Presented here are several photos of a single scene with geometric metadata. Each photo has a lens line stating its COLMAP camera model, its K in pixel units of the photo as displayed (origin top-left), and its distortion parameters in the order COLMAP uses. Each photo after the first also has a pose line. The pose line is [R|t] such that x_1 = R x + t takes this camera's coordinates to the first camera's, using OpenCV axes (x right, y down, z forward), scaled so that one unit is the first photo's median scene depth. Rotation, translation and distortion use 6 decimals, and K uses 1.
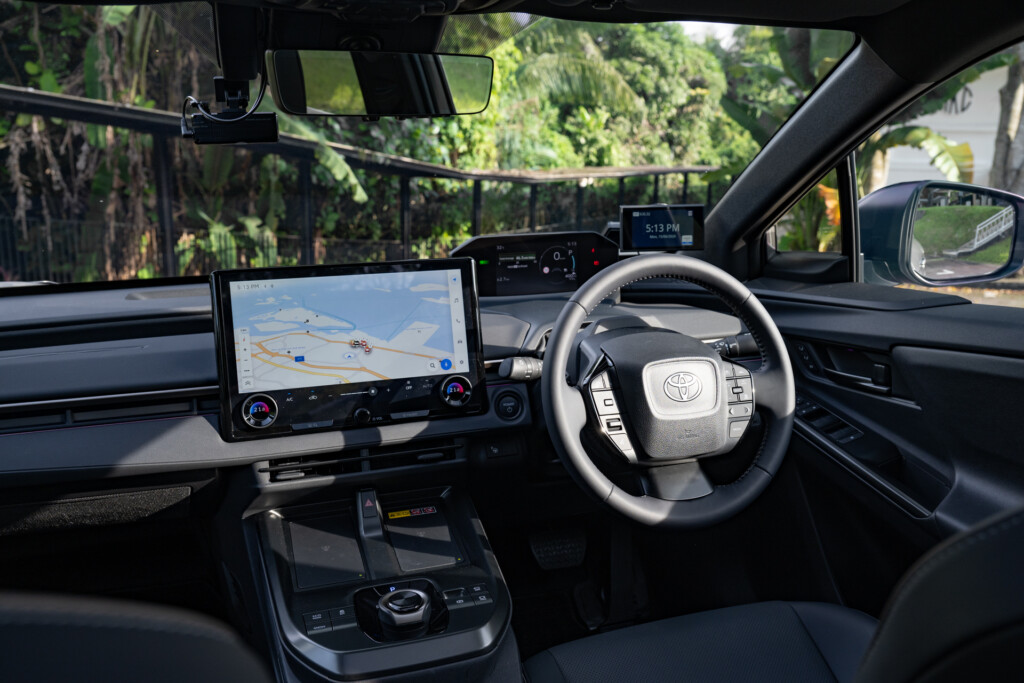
lens RADIAL K [[862.8, 0, 506.7], [0, 862.8, 340.2], [0, 0, 1]] dist [0.024803, -0.011595]
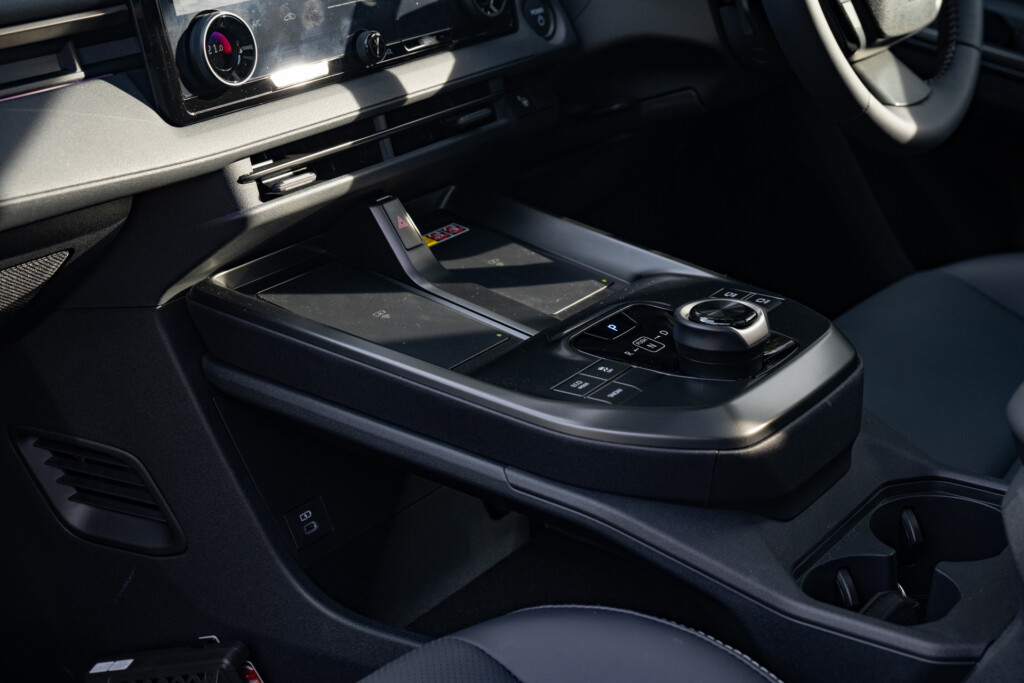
lens RADIAL K [[1656.1, 0, 511.9], [0, 1656.1, 342.8], [0, 0, 1]] dist [-0.015741, 0.000000]
pose [[0.802727, -0.211828, 0.557457, -0.639913], [0.121696, 0.973303, 0.194606, 0.075327], [-0.583798, -0.088375, 0.807075, 0.175348]]
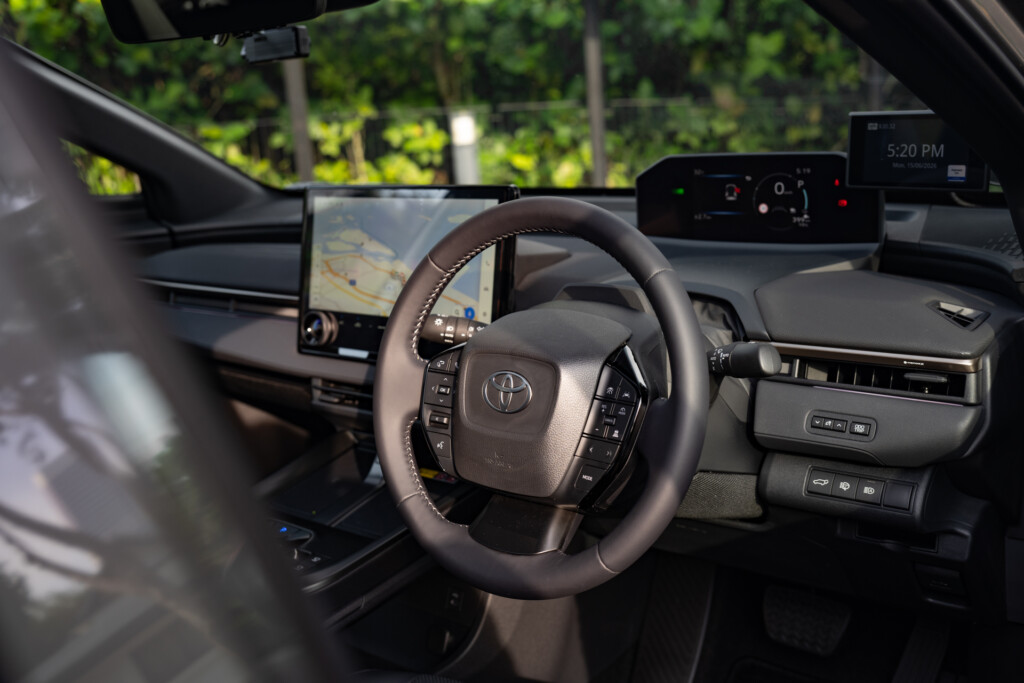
lens RADIAL K [[1065.6, 0, 512.2], [0, 1065.6, 344.1], [0, 0, 1]] dist [0.010500, 0.000000]
pose [[0.550562, 0.176899, -0.815836, 0.796906], [-0.104014, 0.984211, 0.143215, -0.094499], [0.828289, 0.006009, 0.560269, 0.460428]]
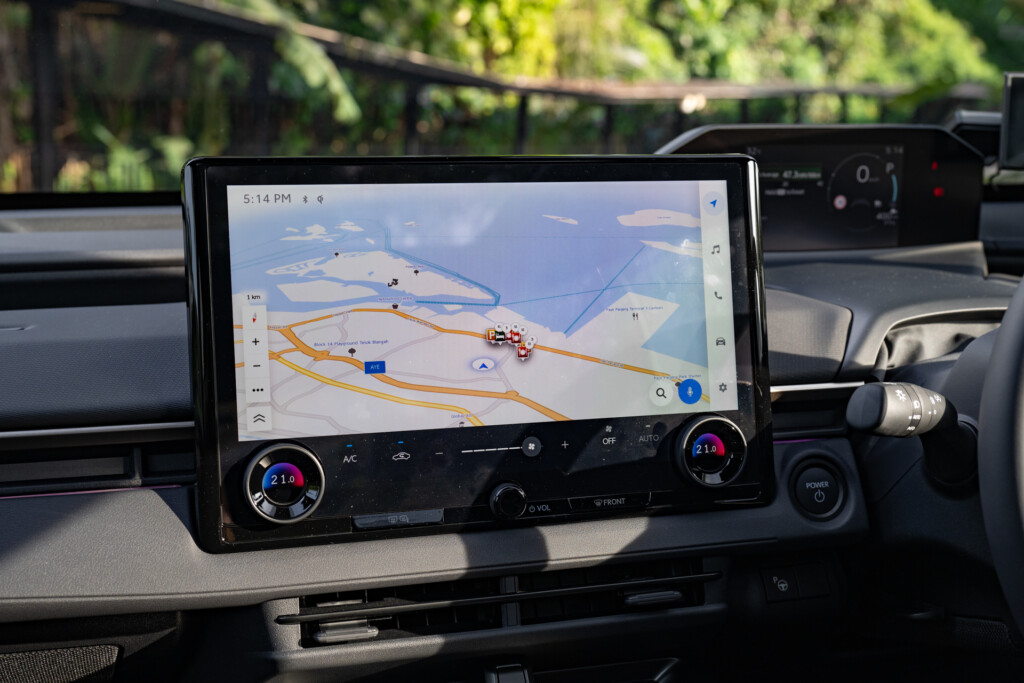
lens RADIAL K [[1314.9, 0, 508.9], [0, 1314.9, 335.7], [0, 0, 1]] dist [0.021360, 0.000000]
pose [[0.998920, 0.036255, -0.029060, -0.145420], [-0.036461, 0.999313, -0.006593, 0.007138], [0.028801, 0.007646, 0.999556, 0.316489]]
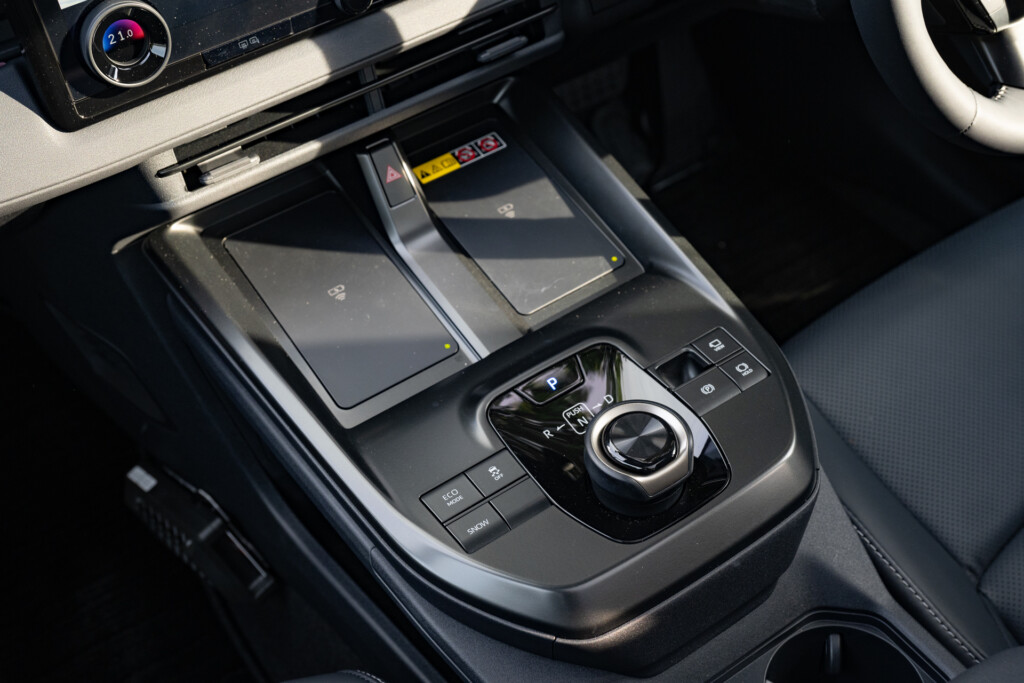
lens RADIAL K [[1314.9, 0, 513.8], [0, 1314.9, 342.4], [0, 0, 1]] dist [0.021360, 0.000000]
pose [[0.956613, -0.219020, 0.192152, -0.244423], [0.070053, 0.813043, 0.577974, -0.135041], [-0.282815, -0.539437, 0.793110, 0.366818]]
